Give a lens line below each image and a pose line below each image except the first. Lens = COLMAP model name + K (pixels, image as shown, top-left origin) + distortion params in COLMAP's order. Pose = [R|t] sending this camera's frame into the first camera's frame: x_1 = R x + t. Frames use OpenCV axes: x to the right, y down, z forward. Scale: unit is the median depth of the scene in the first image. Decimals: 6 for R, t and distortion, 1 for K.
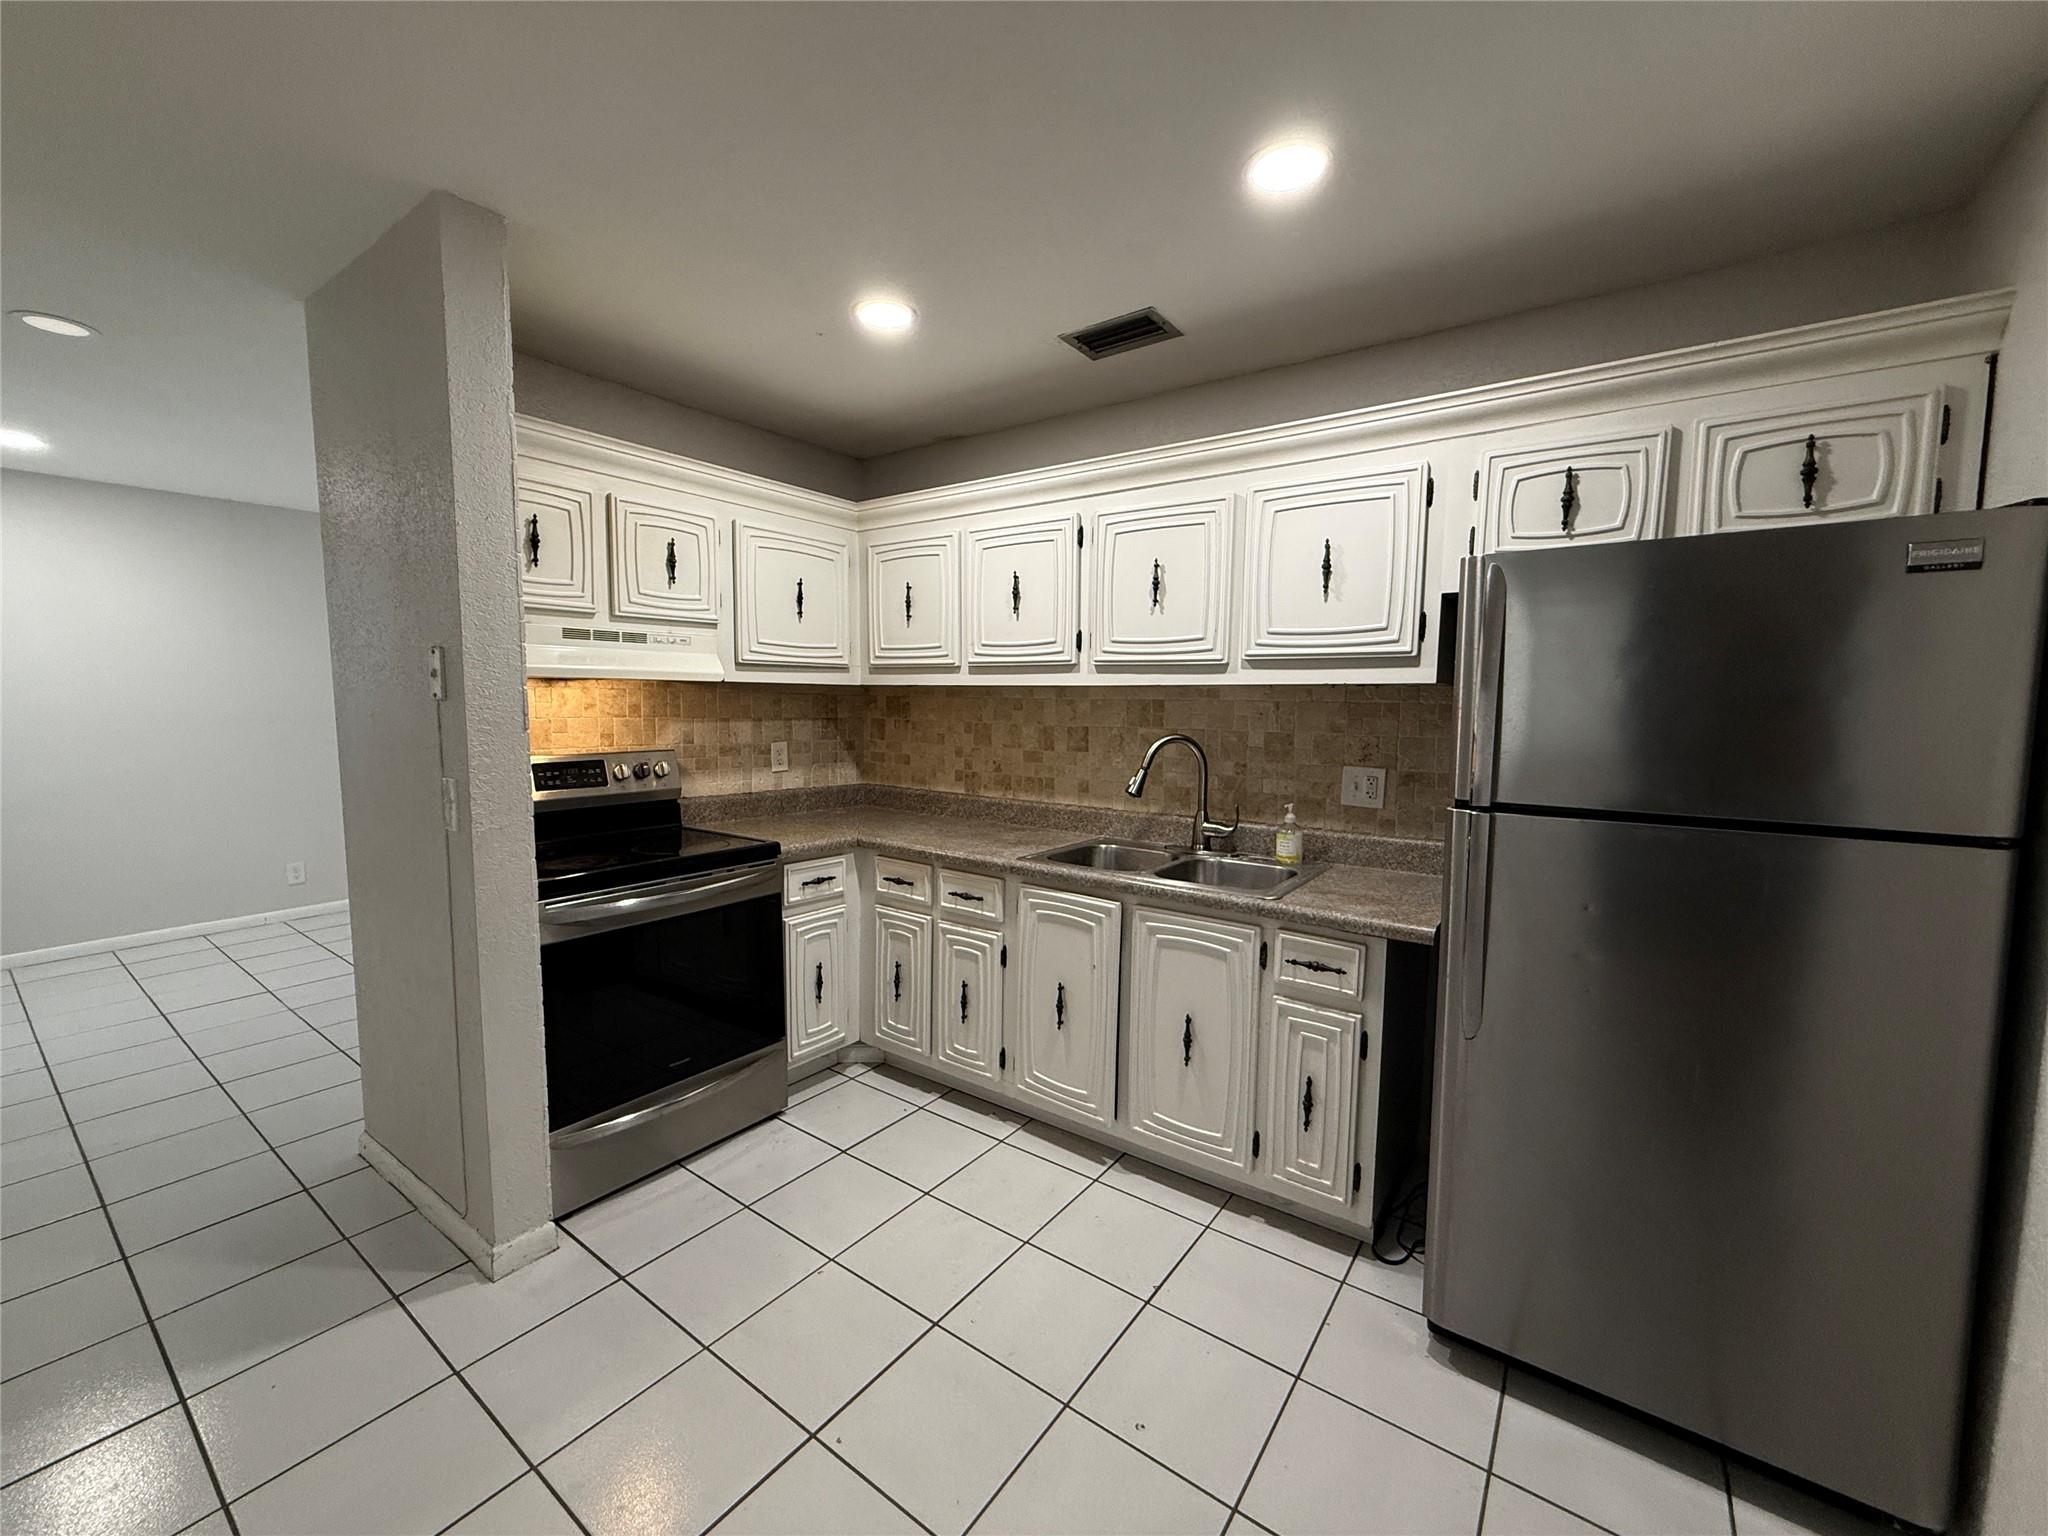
lens RADIAL K [[810.0, 0, 1024.0], [0, 810.0, 768.0], [0, 0, 1]] dist [-0.001597, -0.000105]
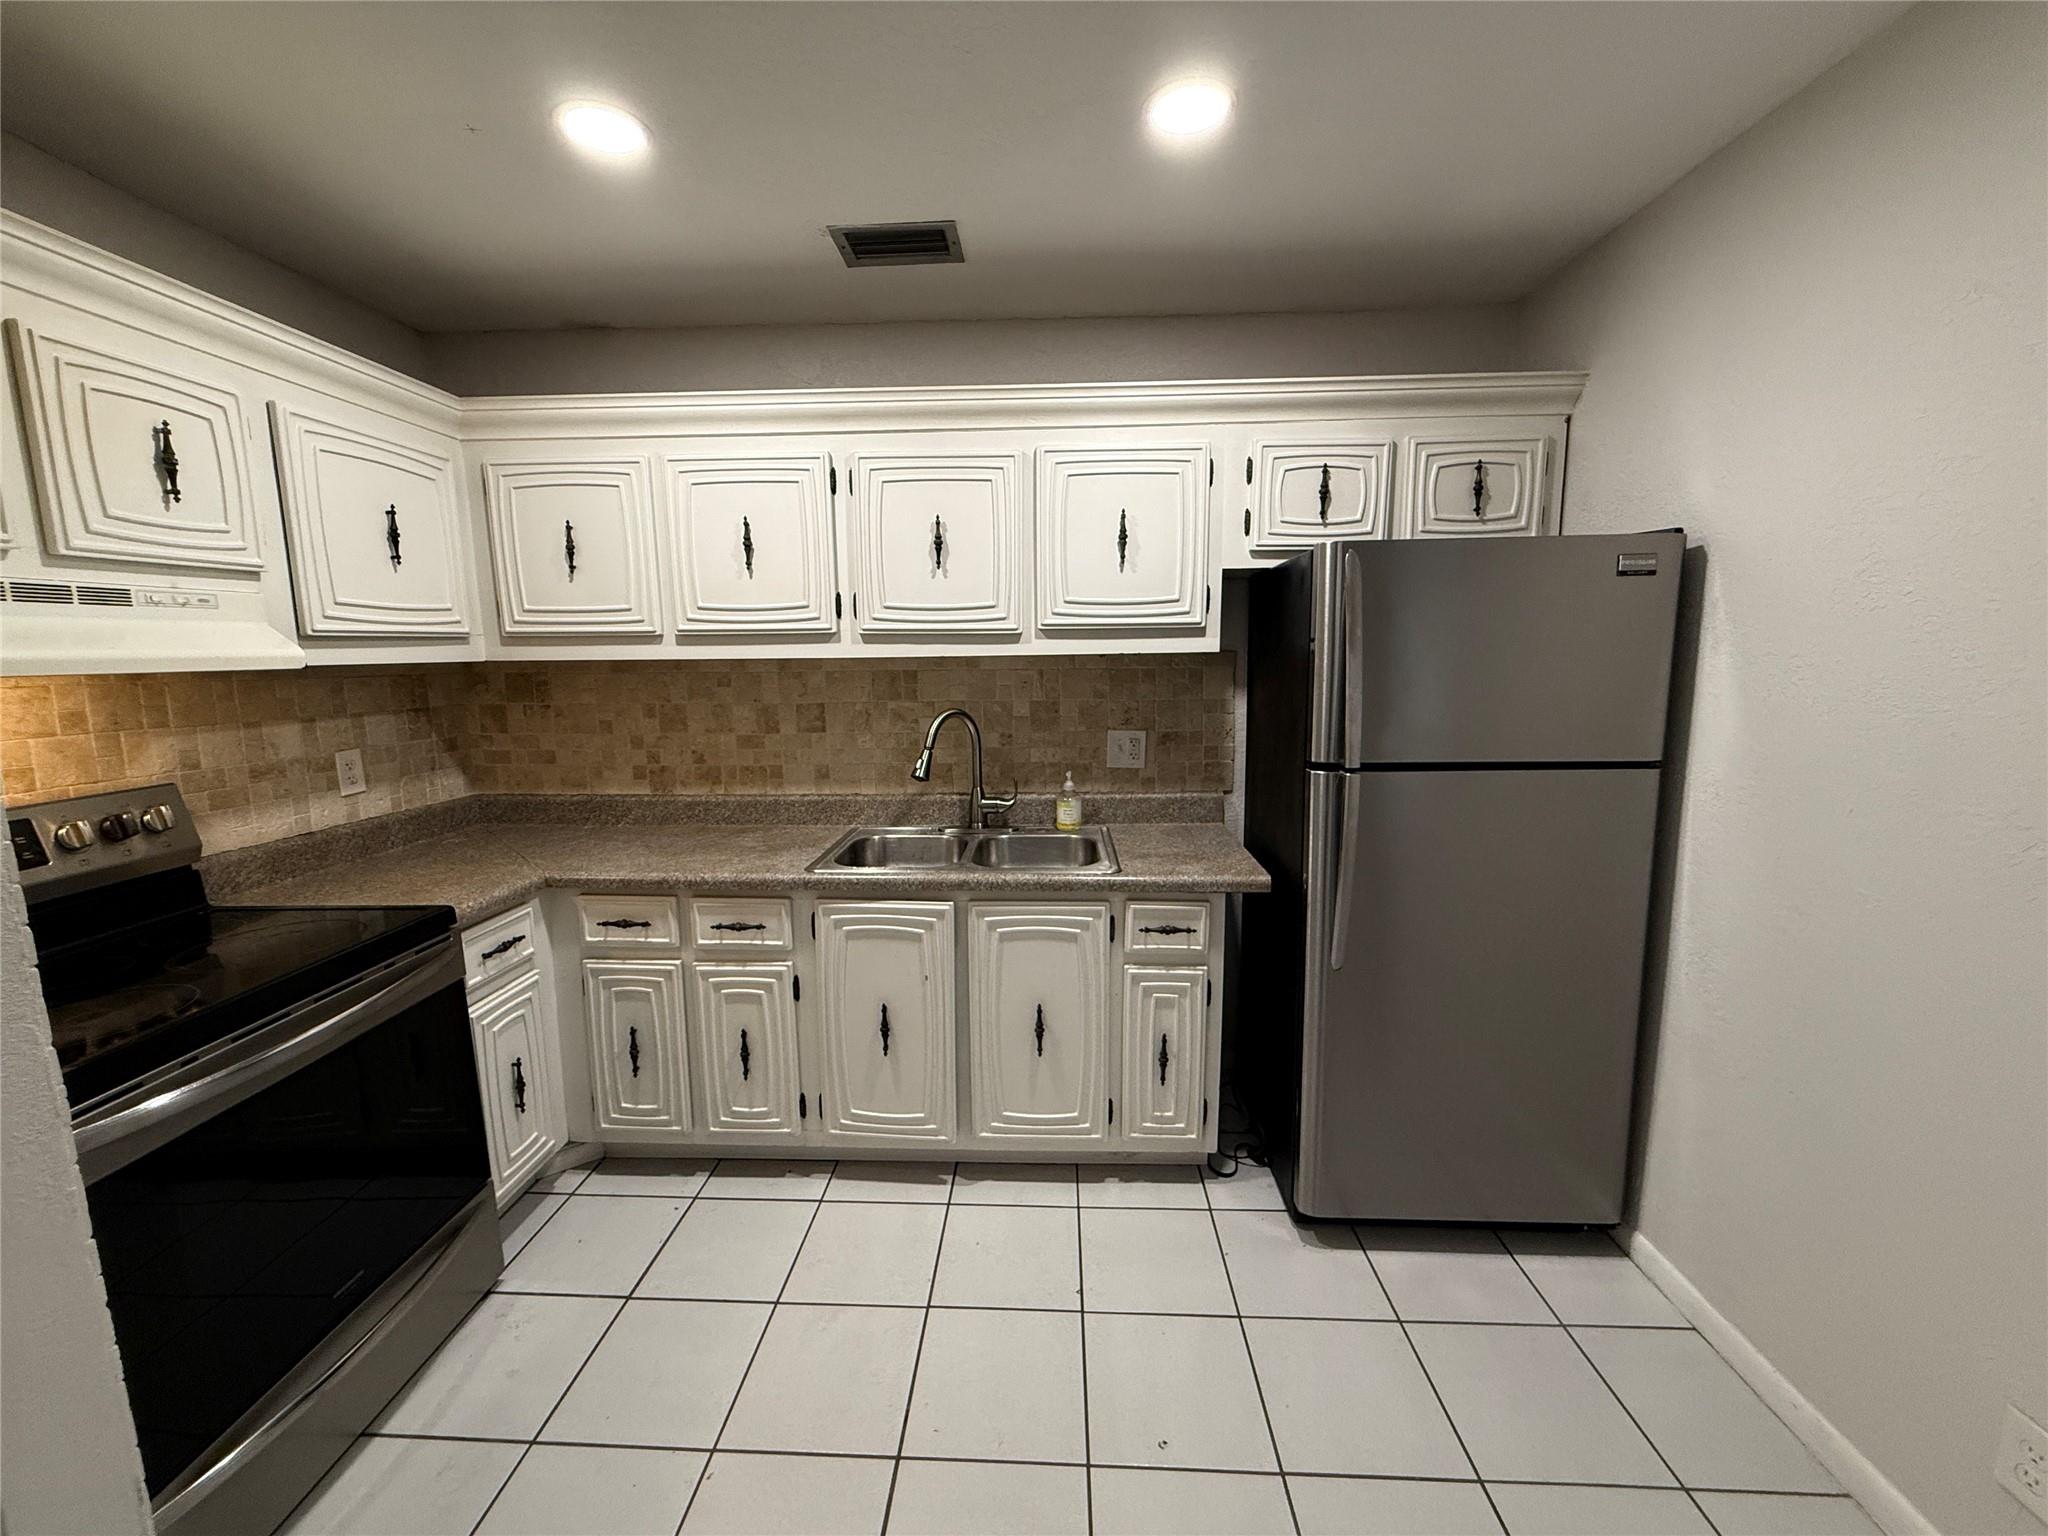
lens RADIAL K [[810.0, 0, 1024.0], [0, 810.0, 768.0], [0, 0, 1]] dist [-0.001597, -0.000105]
pose [[0.836231, -0.100392, 0.539110, -0.256615], [0.066819, 0.994428, 0.081536, -0.045425], [-0.544291, -0.032160, 0.838280, 0.182086]]
